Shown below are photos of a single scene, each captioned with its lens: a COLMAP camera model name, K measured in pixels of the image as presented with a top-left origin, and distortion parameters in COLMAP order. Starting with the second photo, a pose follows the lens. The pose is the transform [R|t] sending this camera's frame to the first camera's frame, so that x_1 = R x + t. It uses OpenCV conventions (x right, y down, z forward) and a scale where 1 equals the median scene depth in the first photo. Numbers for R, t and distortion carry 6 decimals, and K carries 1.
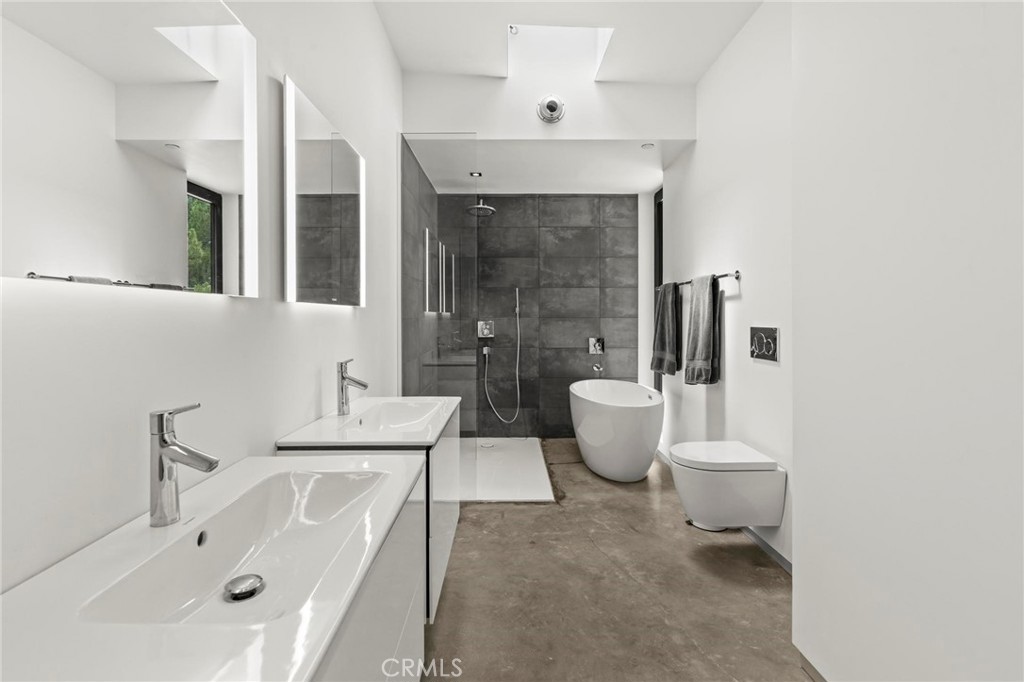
lens RADIAL K [[463.2, 0, 511.0], [0, 463.2, 321.9], [0, 0, 1]] dist [-0.005164, 0.003043]
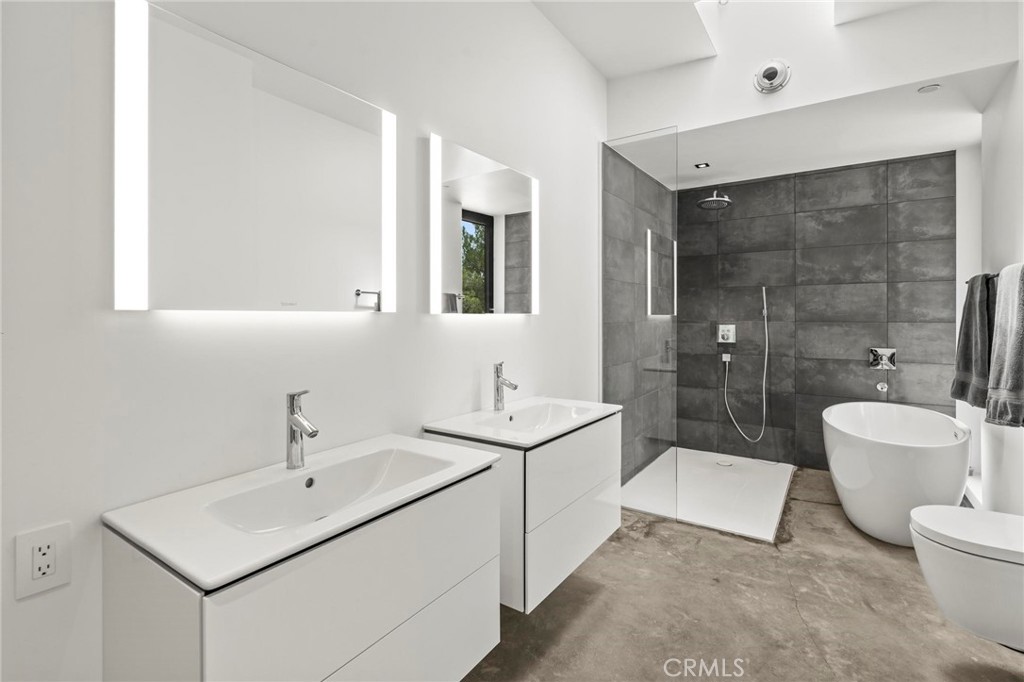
lens RADIAL K [[463.2, 0, 505.5], [0, 463.2, 319.3], [0, 0, 1]] dist [-0.005164, 0.003043]
pose [[0.831556, 0.005118, -0.555417, 0.146571], [-0.007831, 0.999966, -0.002509, -0.010736], [0.555385, 0.006436, 0.831568, 0.029596]]
